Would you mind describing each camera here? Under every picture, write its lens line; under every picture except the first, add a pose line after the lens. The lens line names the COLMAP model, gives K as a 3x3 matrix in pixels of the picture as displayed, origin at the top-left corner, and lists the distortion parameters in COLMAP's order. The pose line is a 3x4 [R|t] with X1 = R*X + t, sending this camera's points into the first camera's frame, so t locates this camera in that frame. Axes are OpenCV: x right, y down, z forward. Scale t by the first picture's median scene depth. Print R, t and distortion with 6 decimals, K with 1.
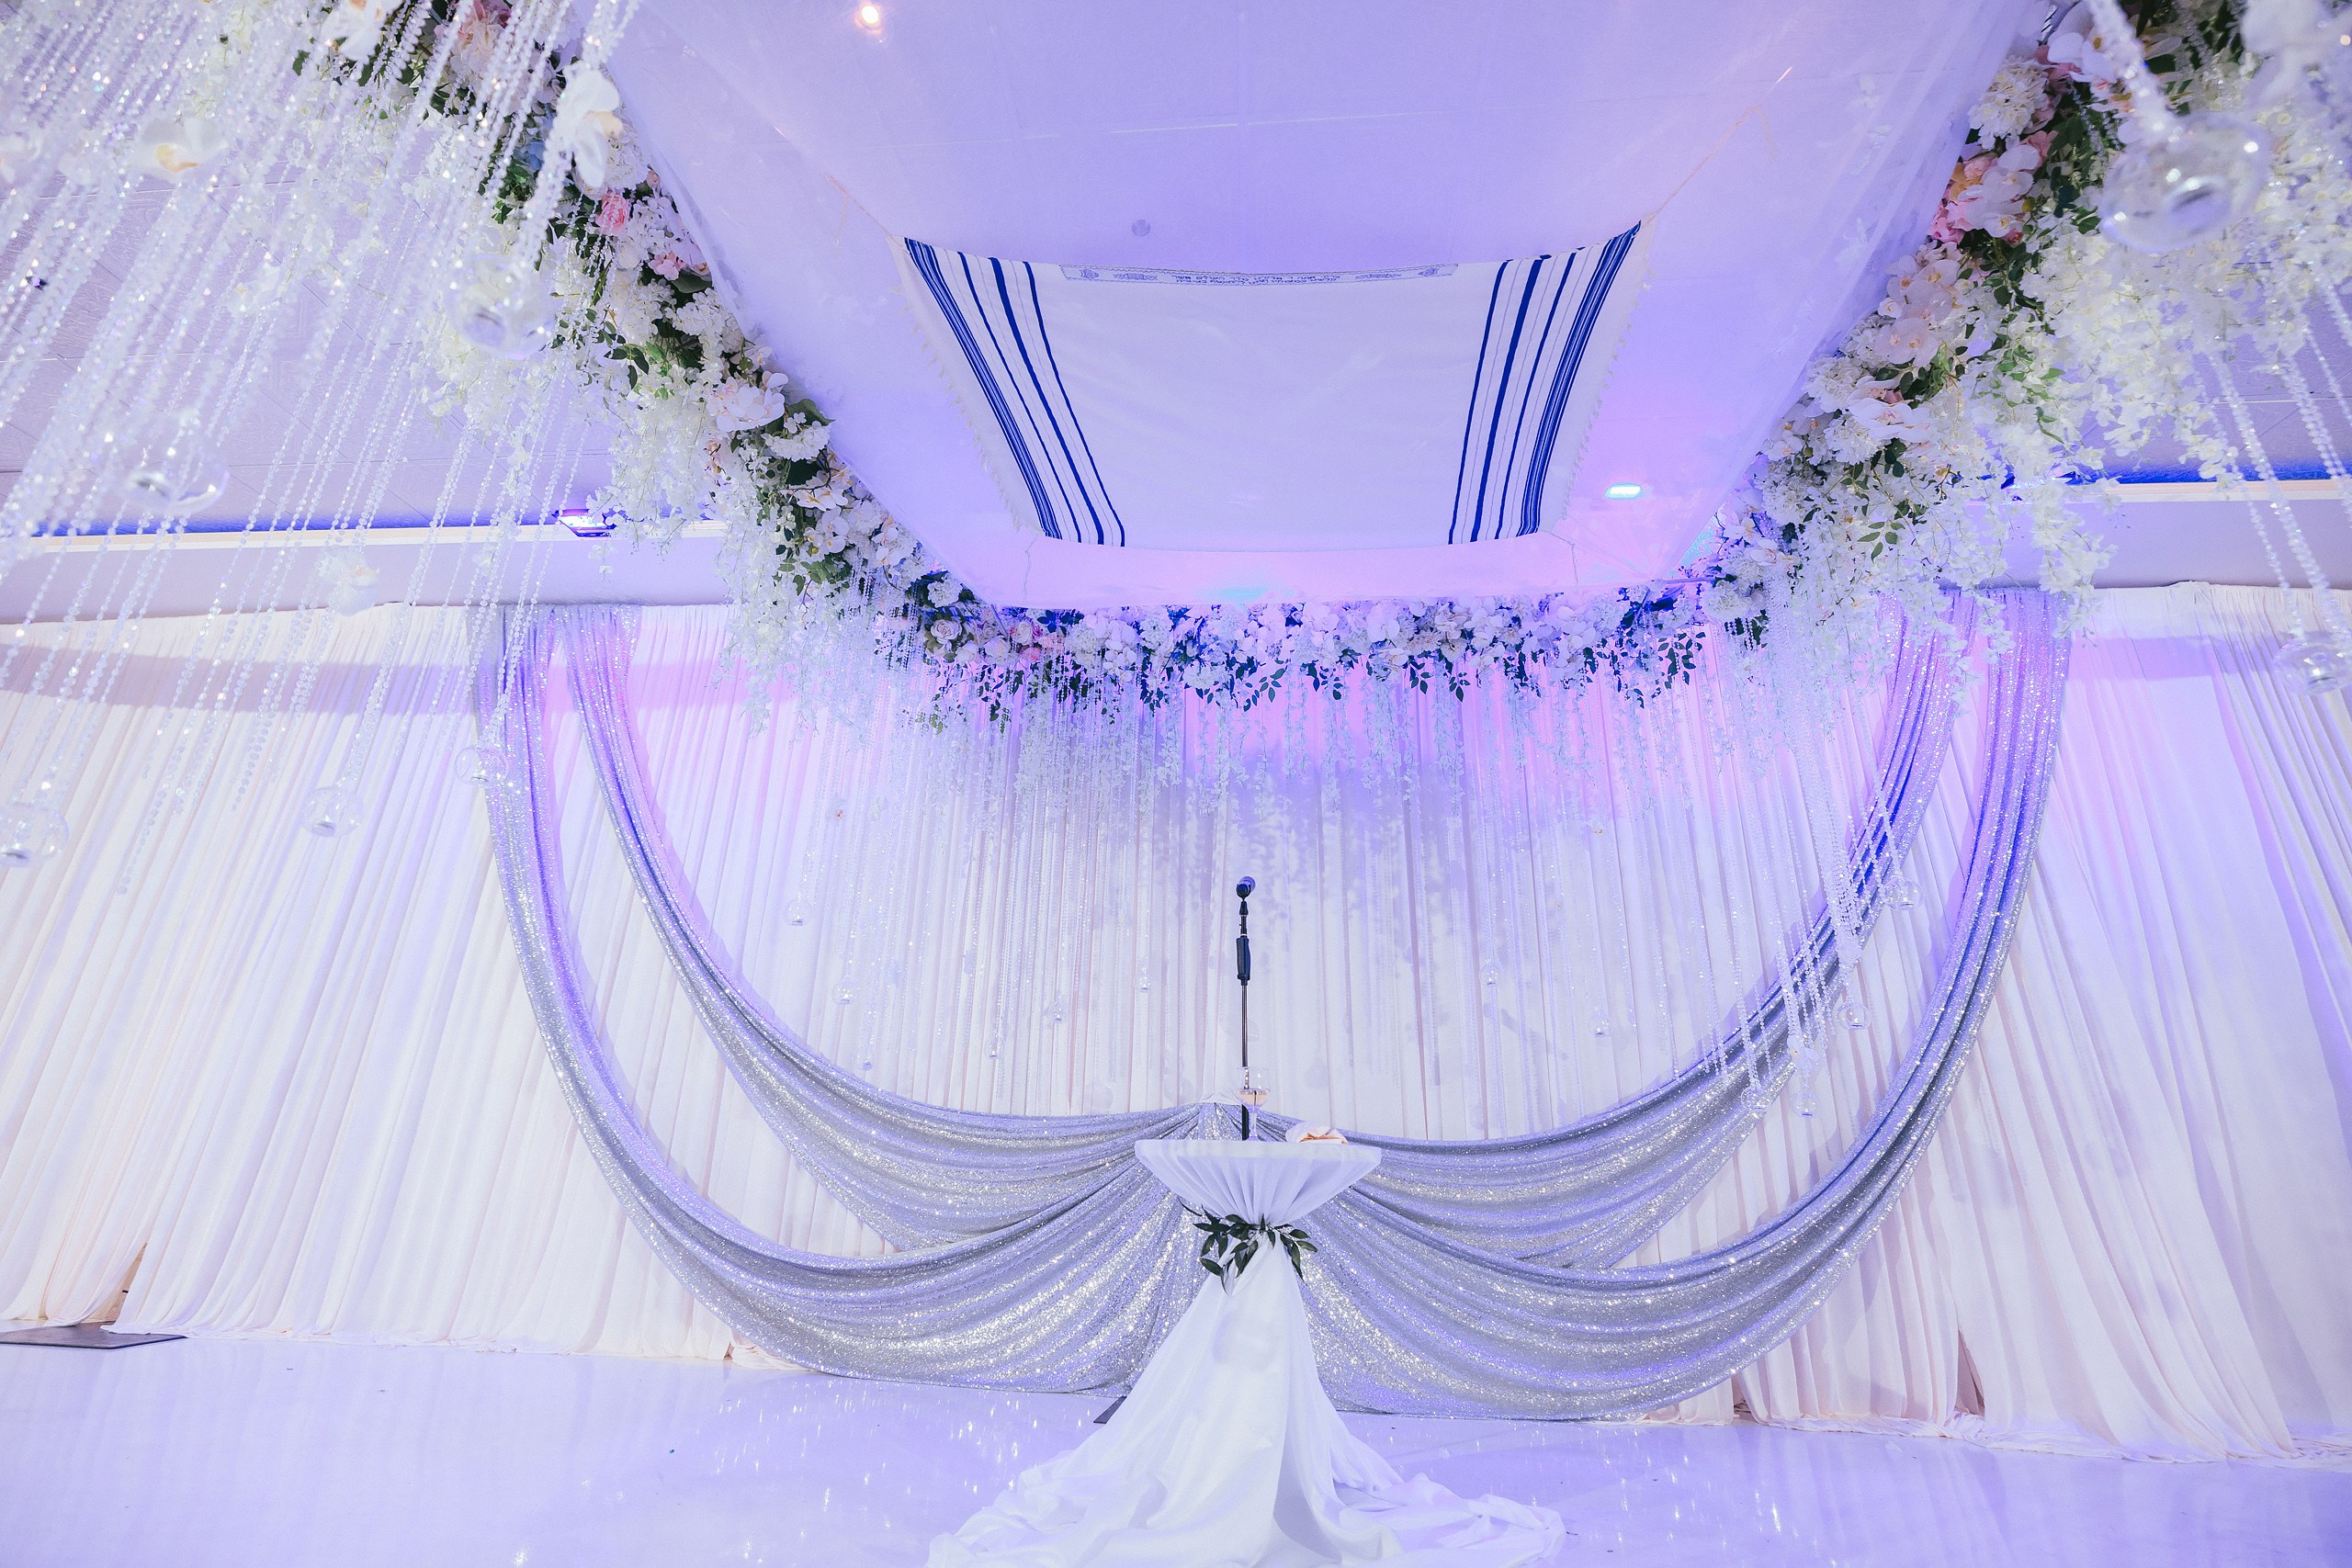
lens RADIAL K [[1031.4, 0, 1142.6], [0, 1031.4, 786.1], [0, 0, 1]] dist [0.027704, 0.000263]
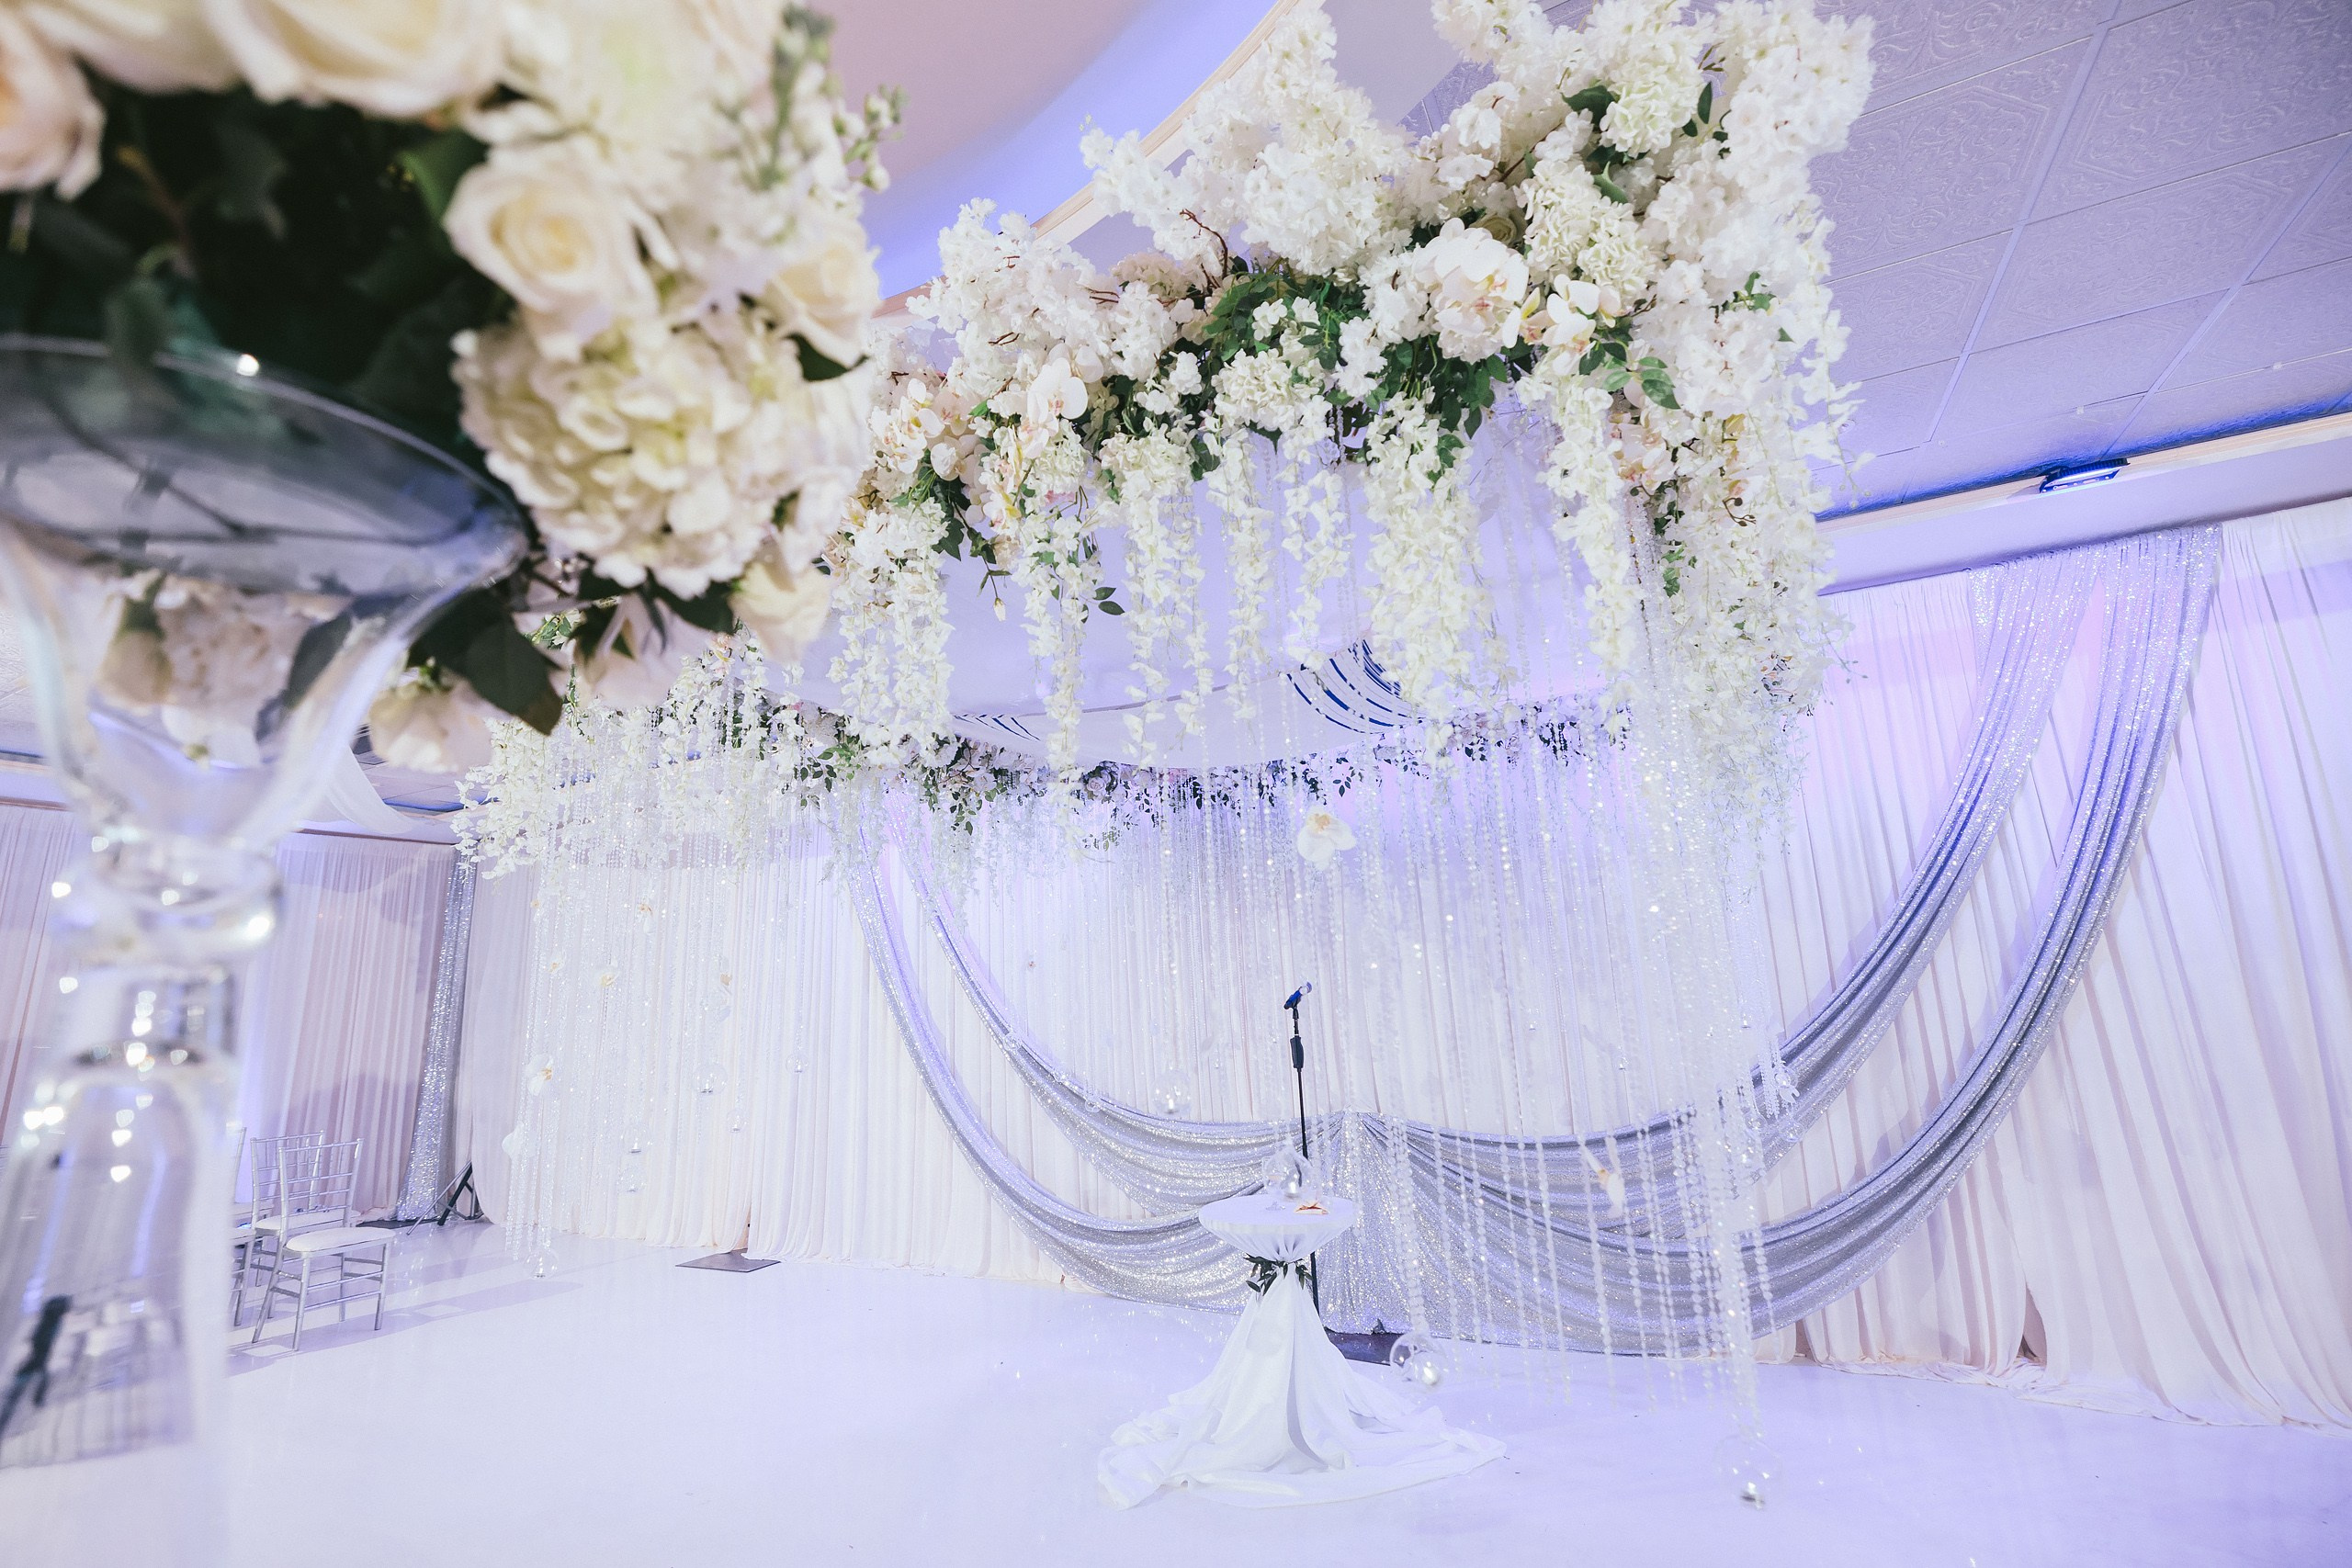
lens RADIAL K [[1031.4, 0, 1138.4], [0, 1031.4, 780.9], [0, 0, 1]] dist [0.027704, 0.000263]
pose [[0.921521, -0.153519, -0.356696, 0.346859], [0.202075, 0.973952, 0.102878, -0.289641], [0.331611, -0.166883, 0.928539, -0.241548]]
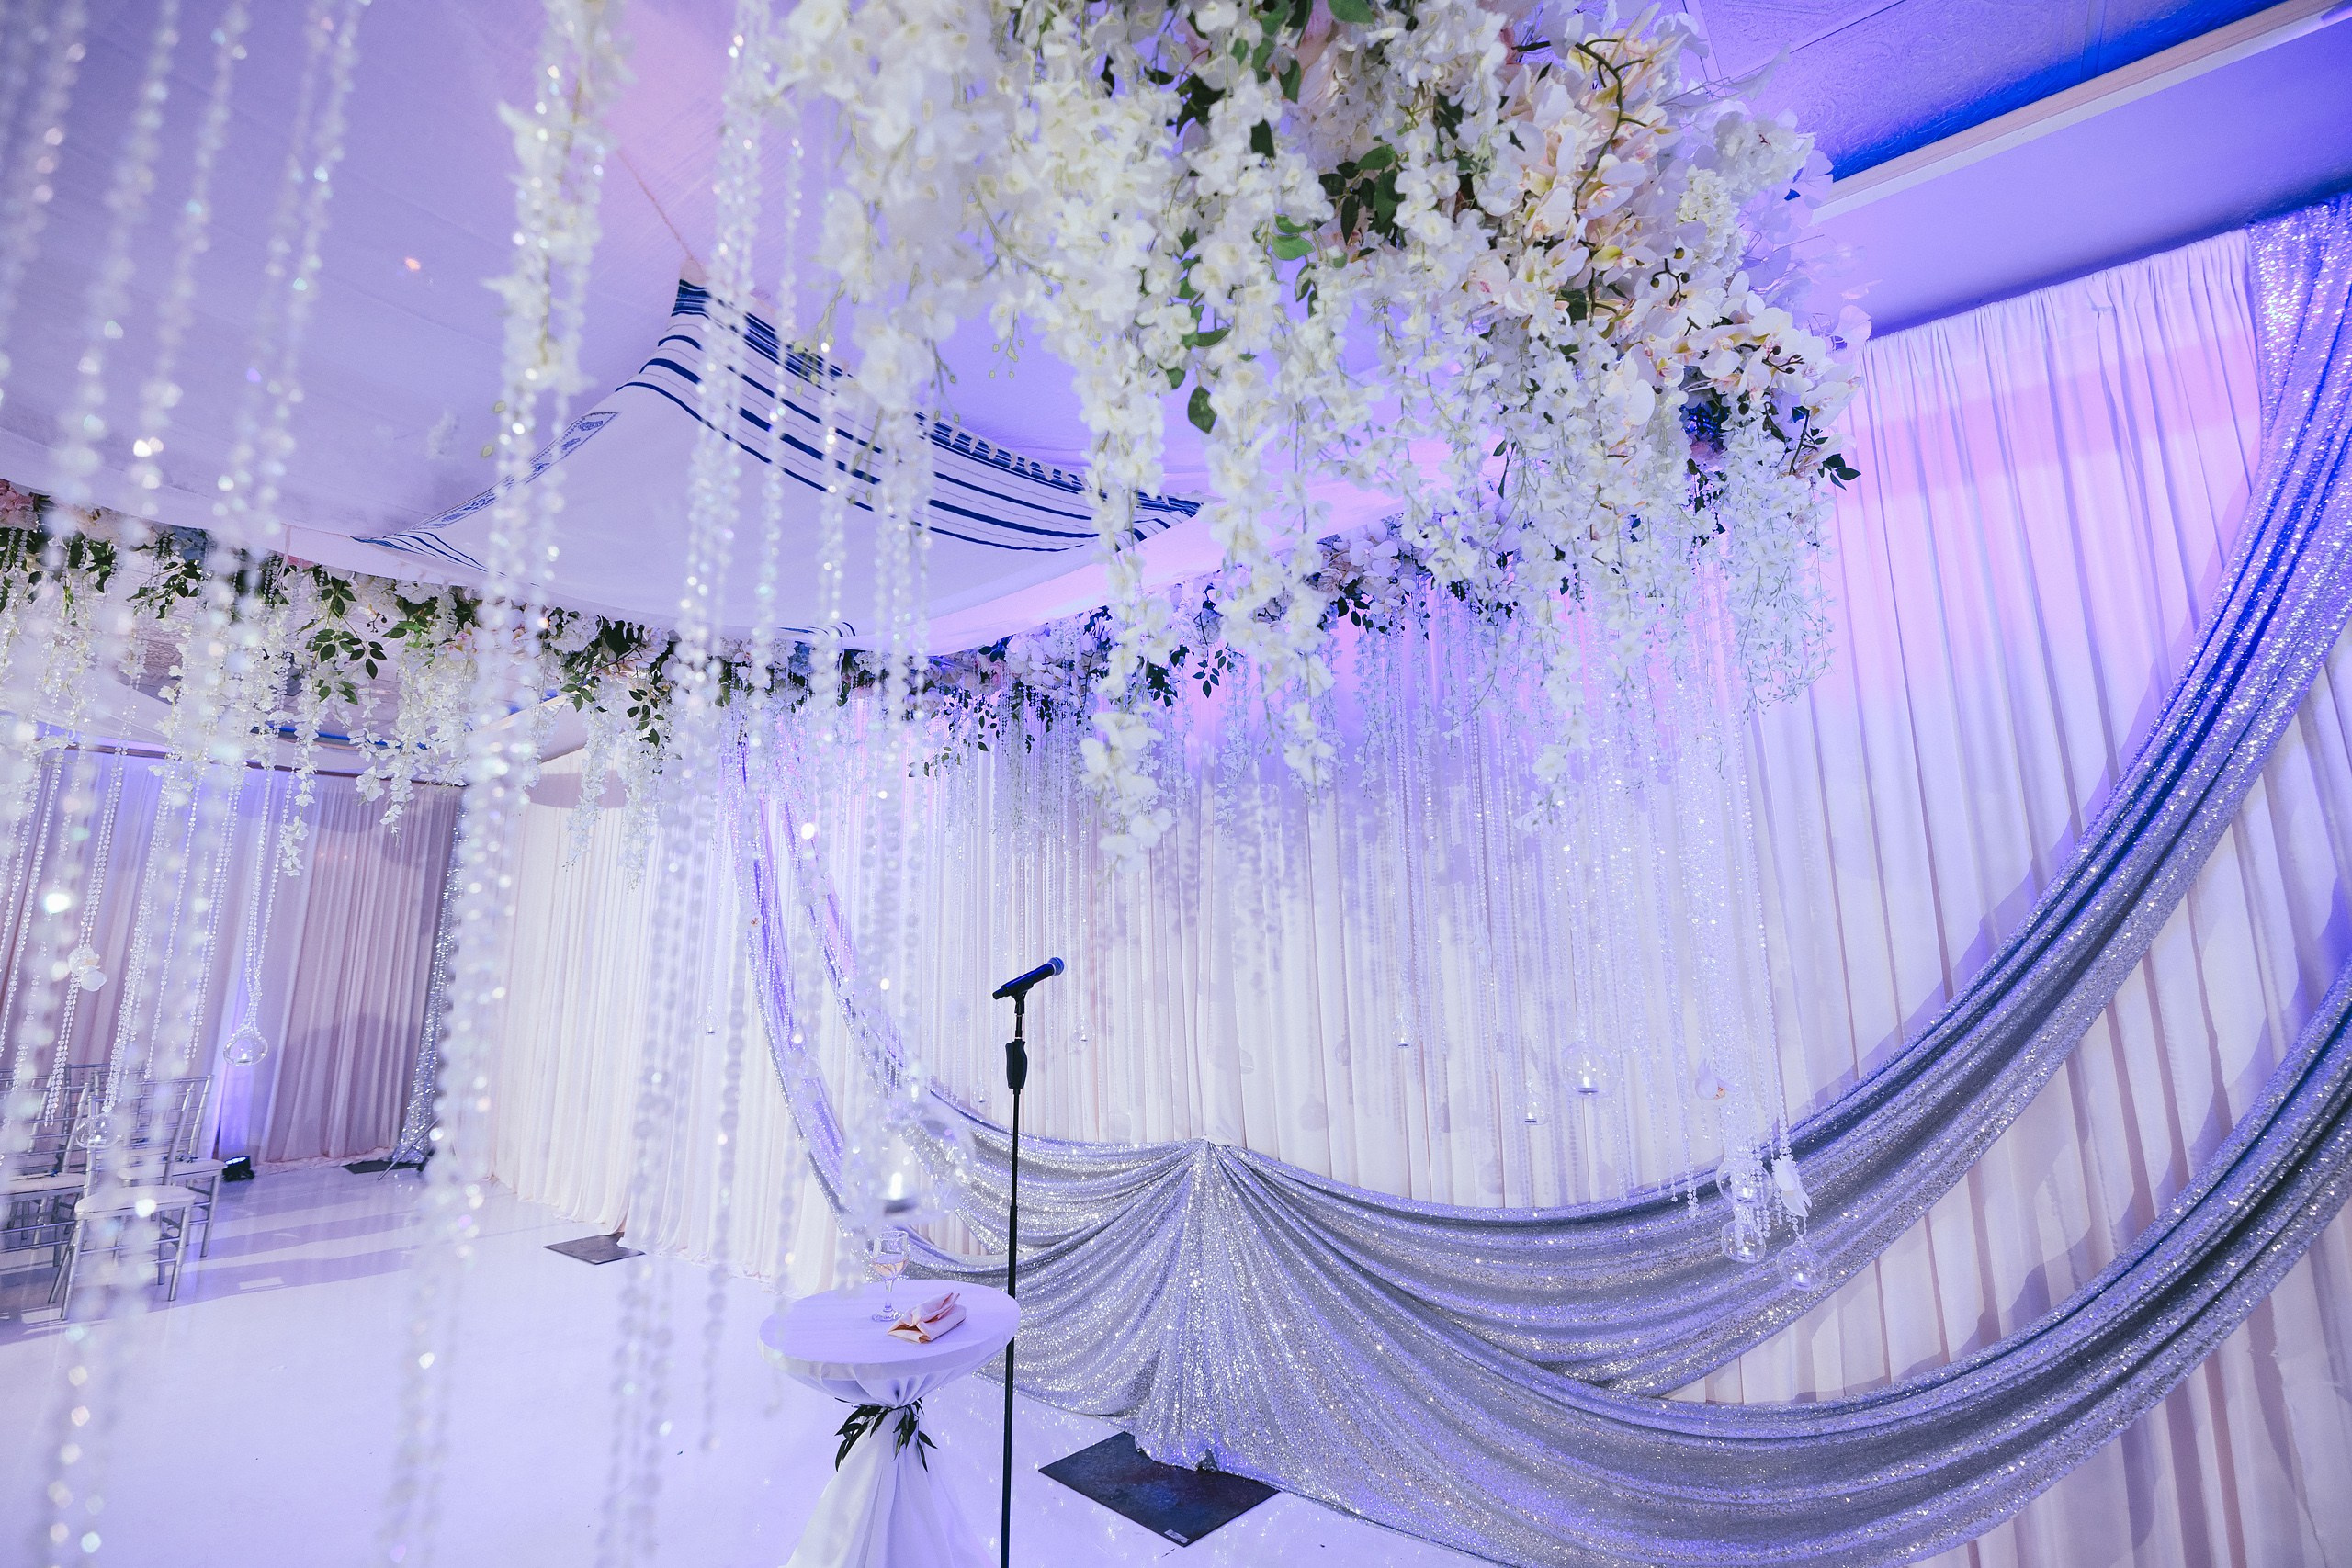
lens RADIAL K [[1031.4, 0, 1128.2], [0, 1031.4, 768.1], [0, 0, 1]] dist [0.027704, 0.000263]
pose [[0.832543, -0.146675, -0.534189, 0.545408], [0.226500, 0.970151, 0.086624, -0.113844], [0.505539, -0.193113, 0.840915, 0.241103]]
